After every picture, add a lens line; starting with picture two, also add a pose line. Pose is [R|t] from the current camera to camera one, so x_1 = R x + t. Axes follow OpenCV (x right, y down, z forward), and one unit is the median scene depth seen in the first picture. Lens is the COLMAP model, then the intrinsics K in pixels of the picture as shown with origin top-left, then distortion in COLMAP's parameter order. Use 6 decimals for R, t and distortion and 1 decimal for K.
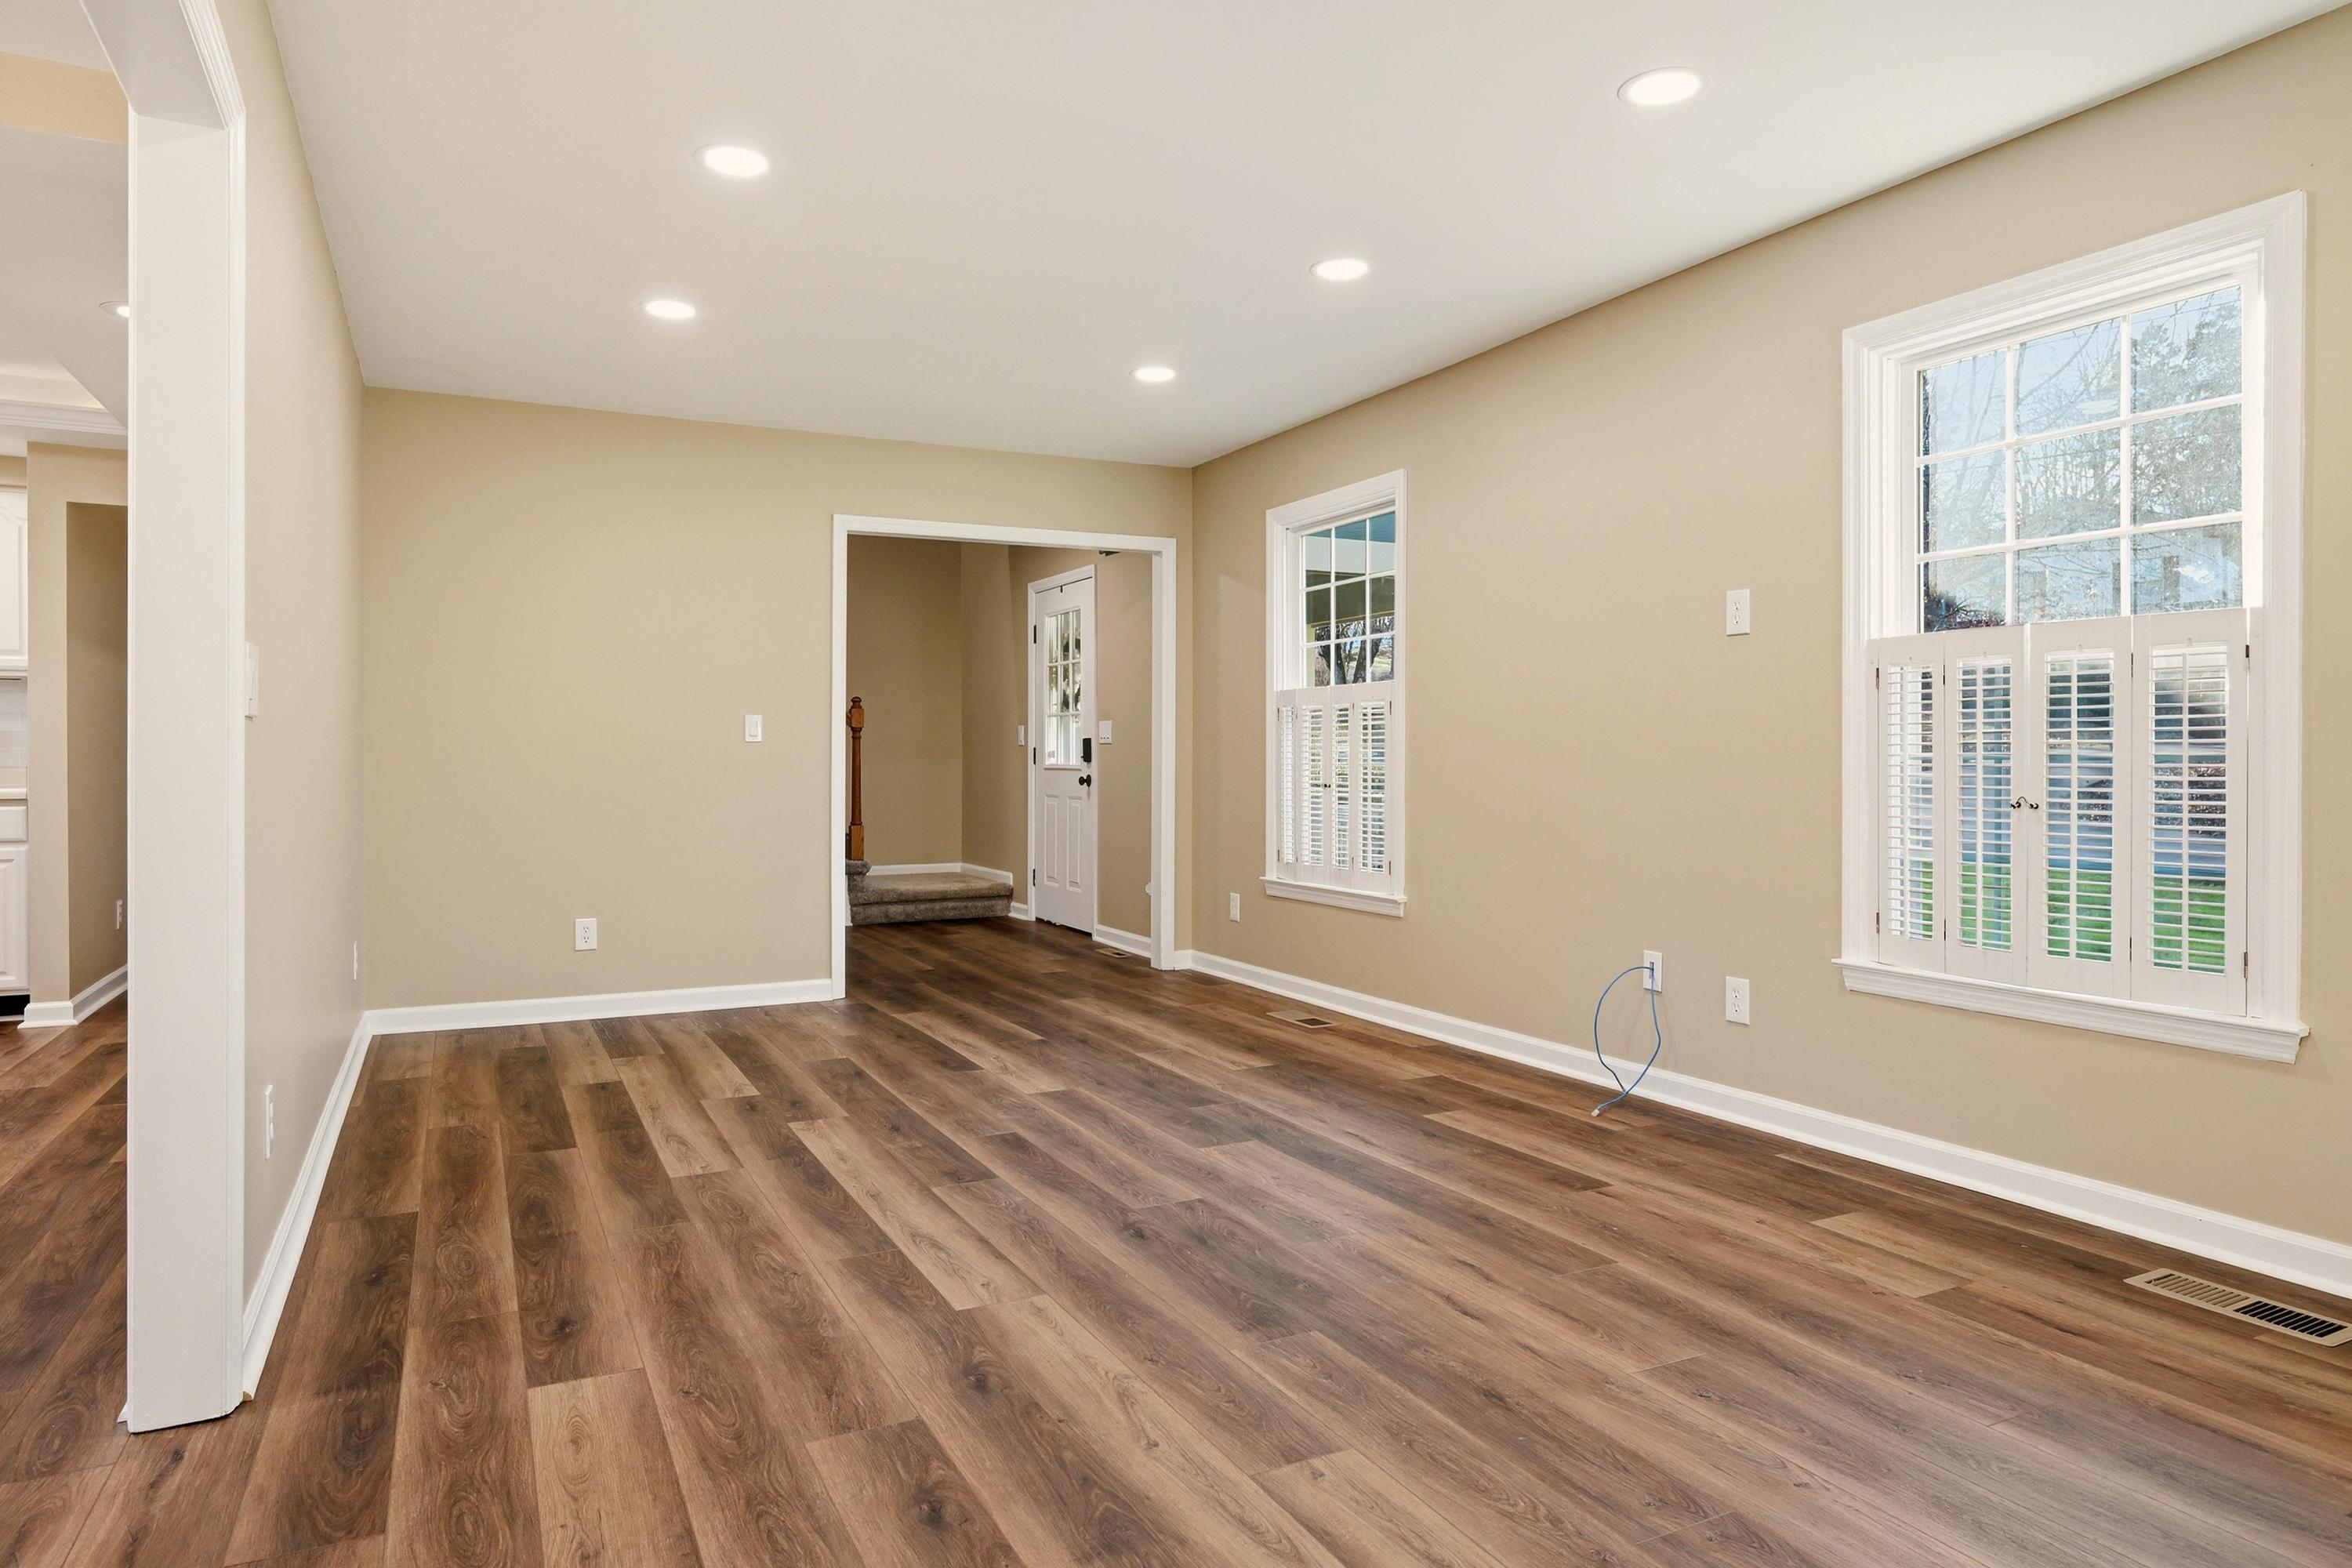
lens RADIAL K [[1418.7, 0, 1263.1], [0, 1418.7, 771.1], [0, 0, 1]] dist [0.003182, -0.002443]
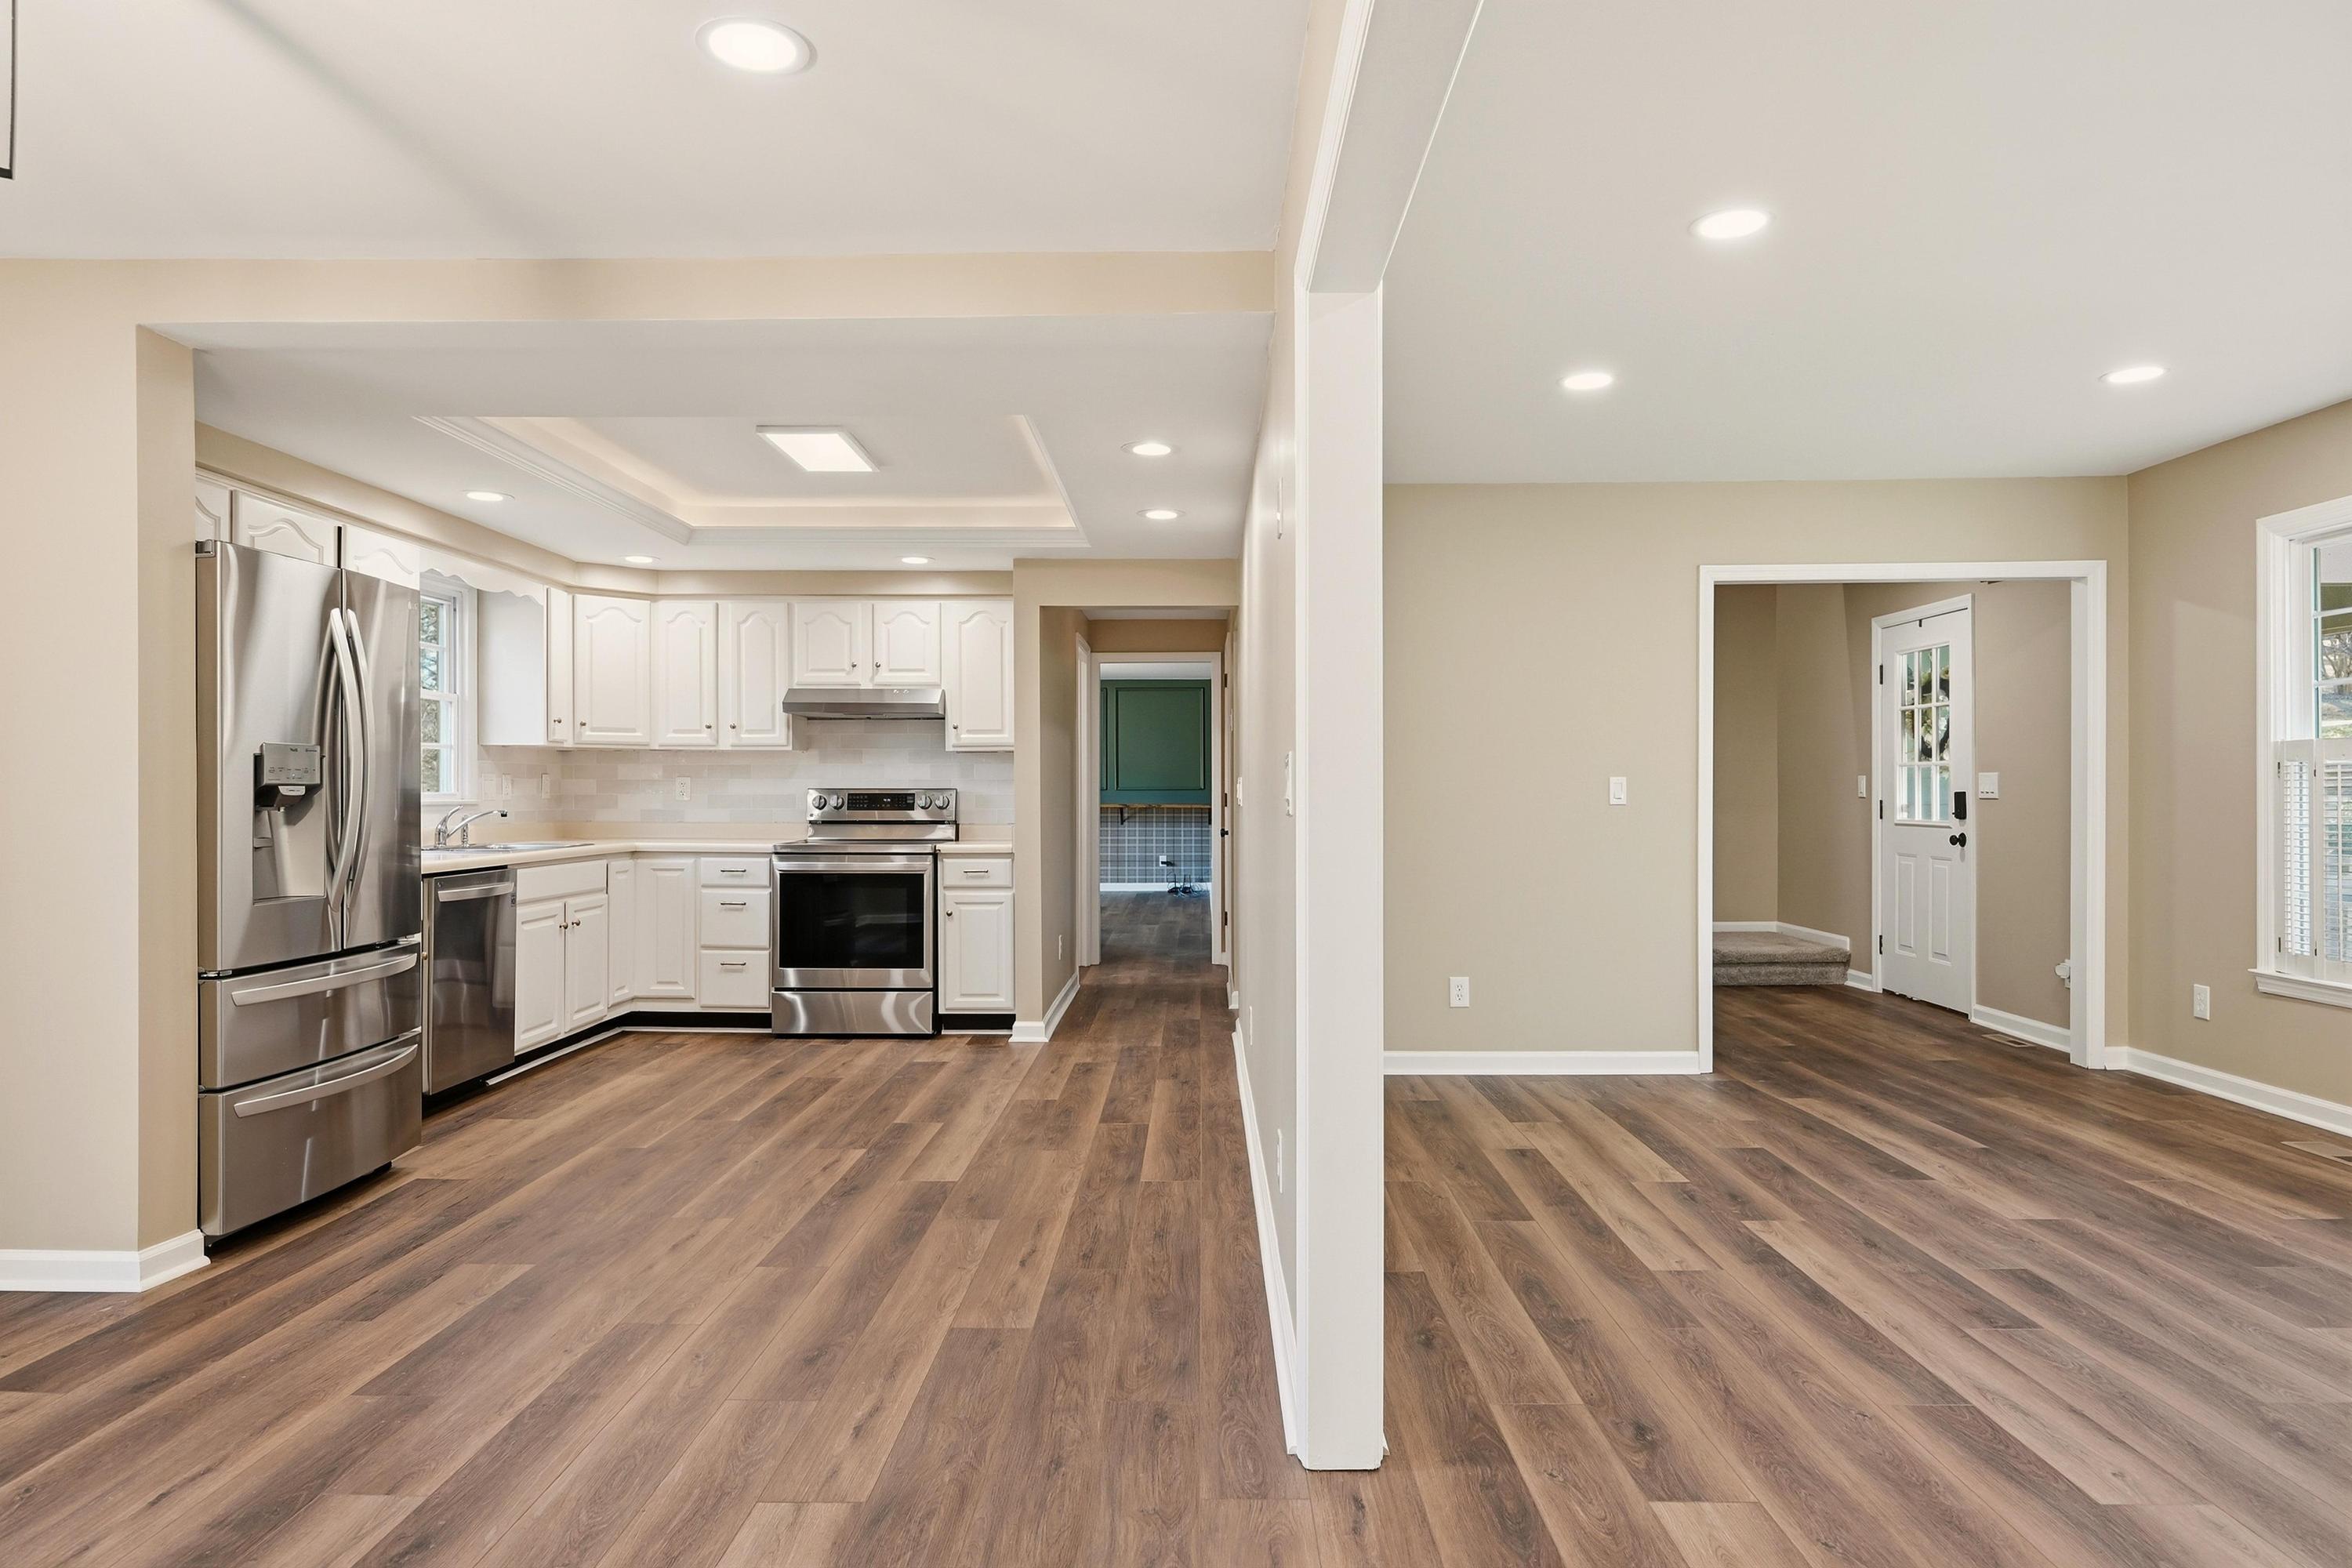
lens RADIAL K [[1467.7, 0, 1236.1], [0, 1467.7, 795.7], [0, 0, 1]] dist [-0.000015, -0.001872]
pose [[0.882445, -0.006078, -0.470377, -0.128337], [0.004287, 0.999979, -0.004879, -0.025297], [0.470396, 0.002289, 0.882452, -0.020367]]
